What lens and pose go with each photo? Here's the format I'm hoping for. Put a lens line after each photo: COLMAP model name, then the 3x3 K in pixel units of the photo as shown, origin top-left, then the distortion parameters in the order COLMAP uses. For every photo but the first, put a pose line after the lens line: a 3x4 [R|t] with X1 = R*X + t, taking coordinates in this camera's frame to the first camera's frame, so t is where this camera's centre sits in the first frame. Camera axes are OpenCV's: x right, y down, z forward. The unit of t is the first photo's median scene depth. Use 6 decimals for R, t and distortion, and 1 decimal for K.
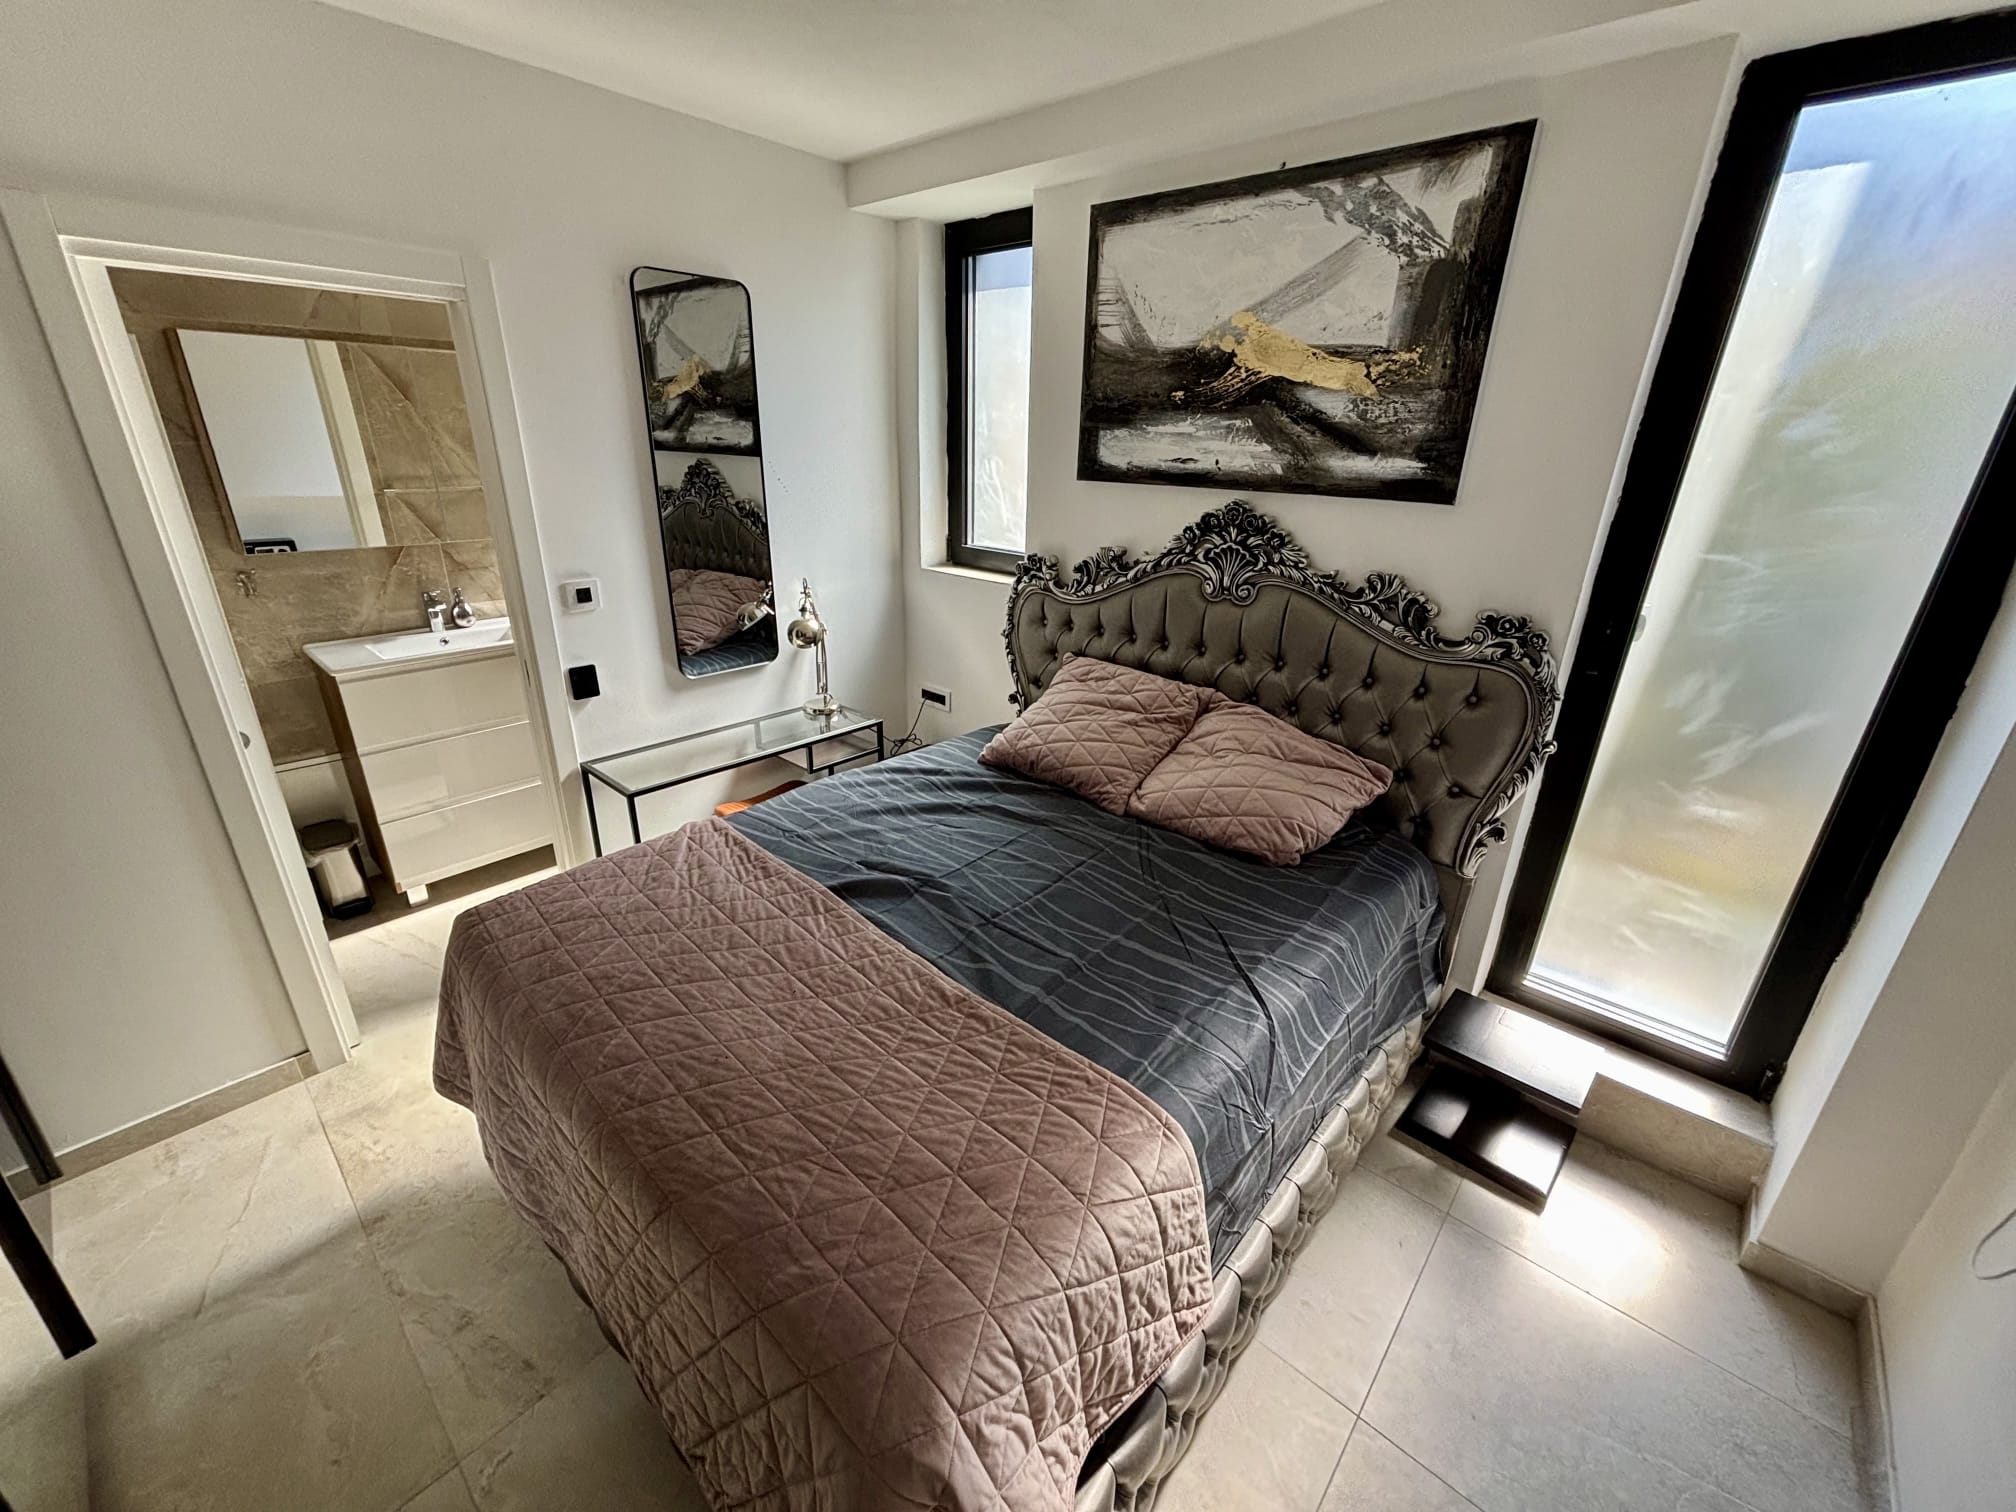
lens RADIAL K [[808.6, 0, 1018.1], [0, 808.6, 748.0], [0, 0, 1]] dist [0.003135, 0.000183]
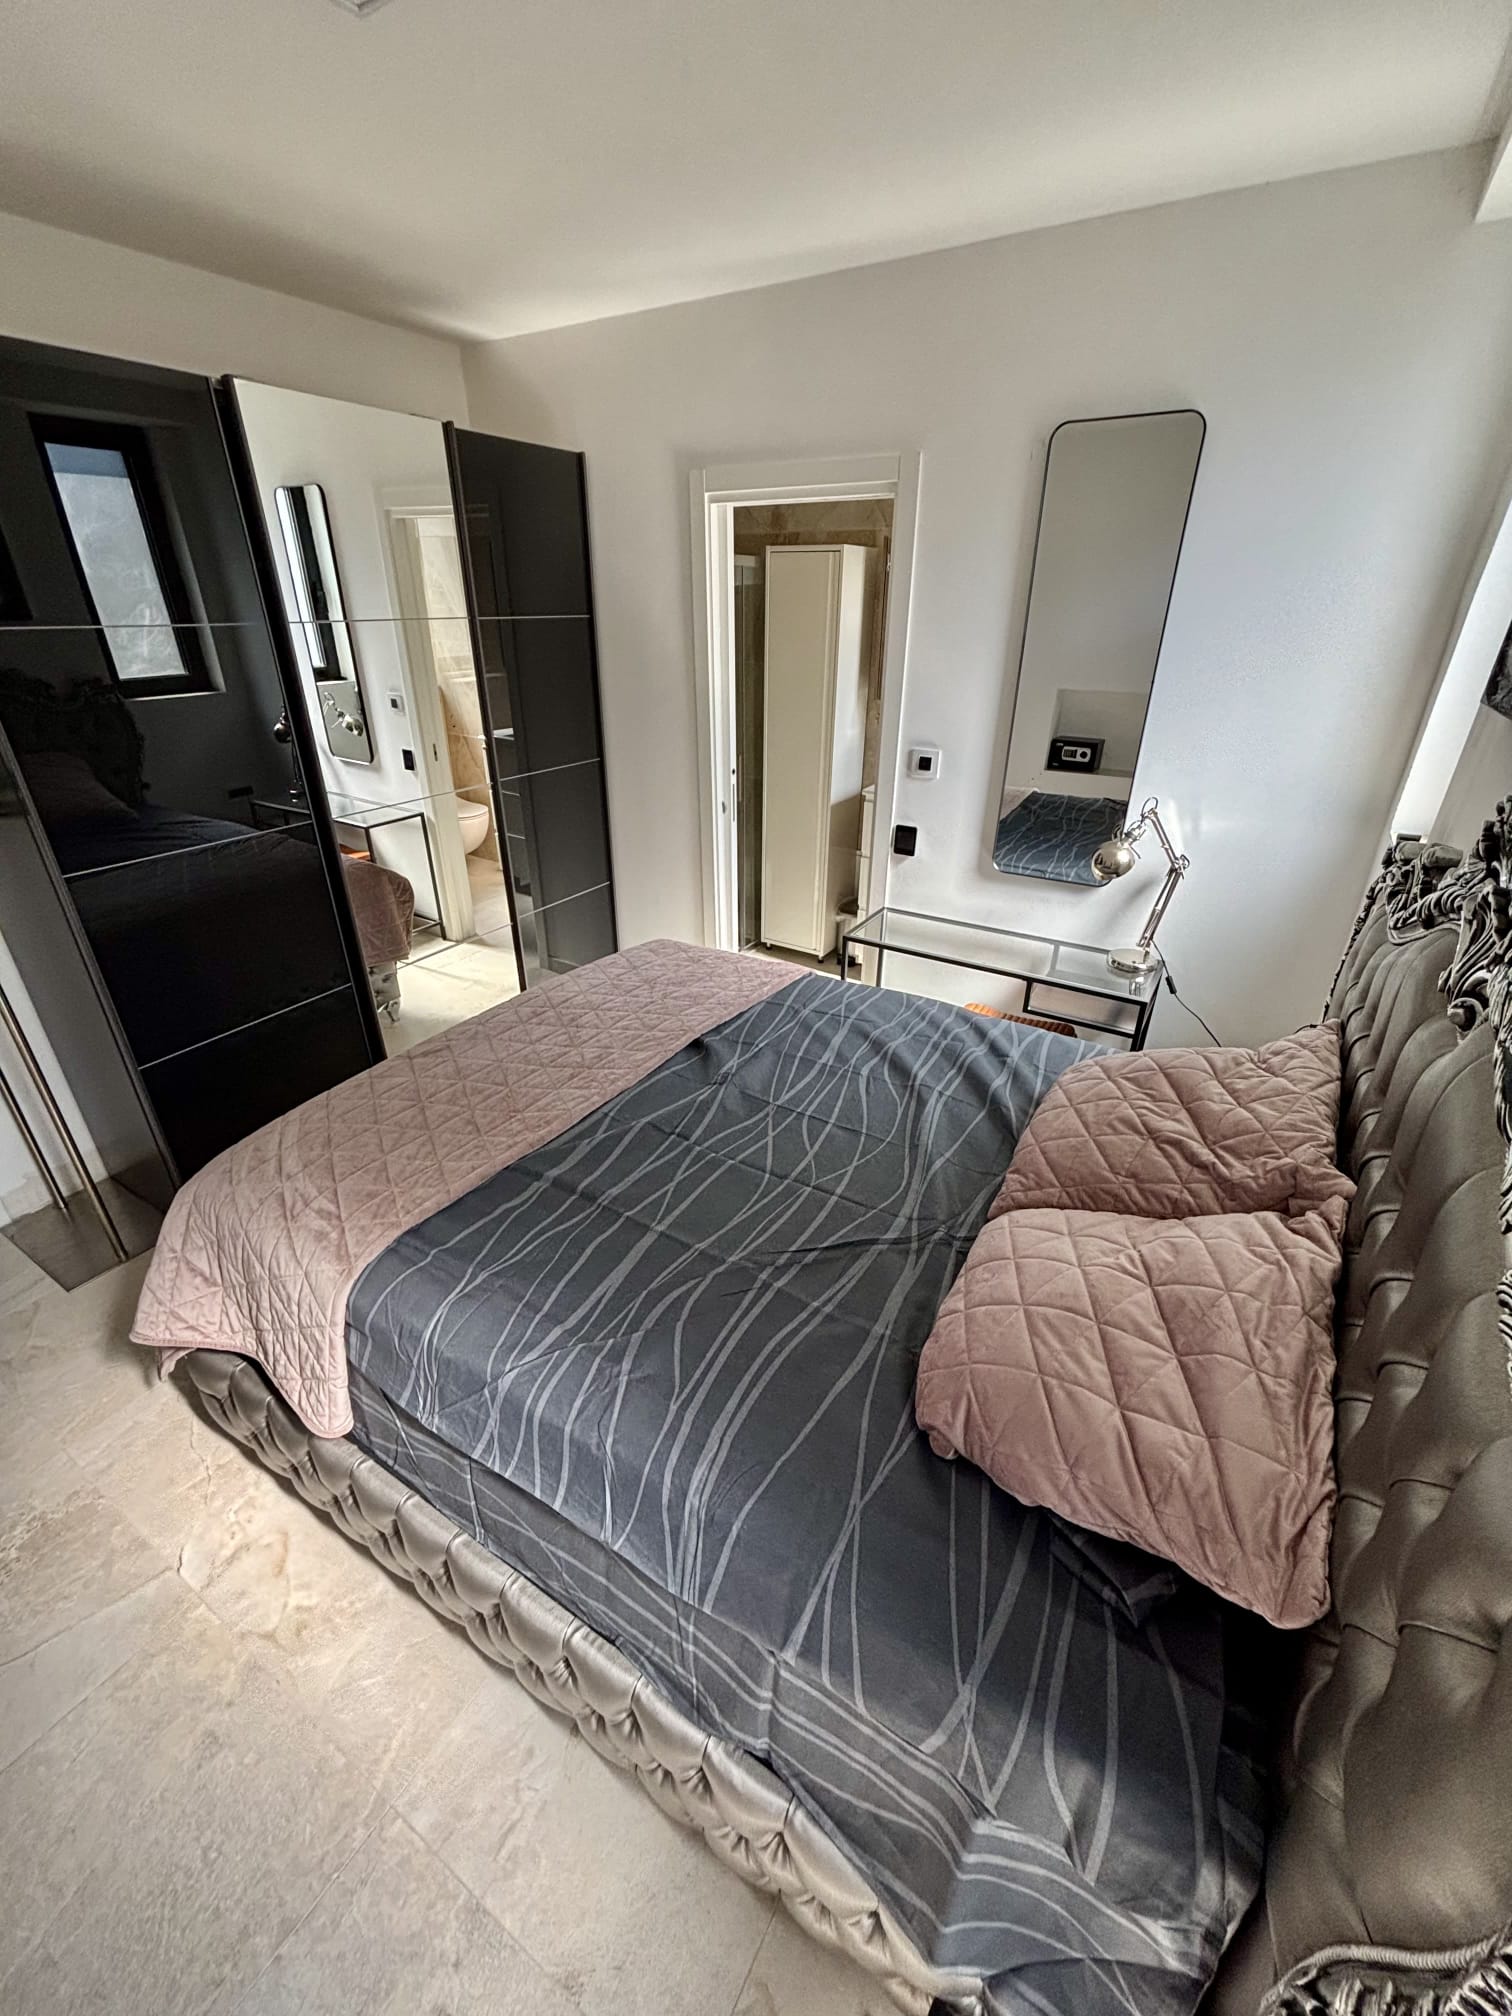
lens RADIAL K [[808.6, 0, 757.4], [0, 808.6, 1013.7], [0, 0, 1]] dist [0.003135, 0.000183]
pose [[0.172859, 0.430087, -0.886084, 0.651128], [-0.349288, 0.867926, 0.353133, -0.241259], [0.920933, 0.248456, 0.300253, 0.647182]]
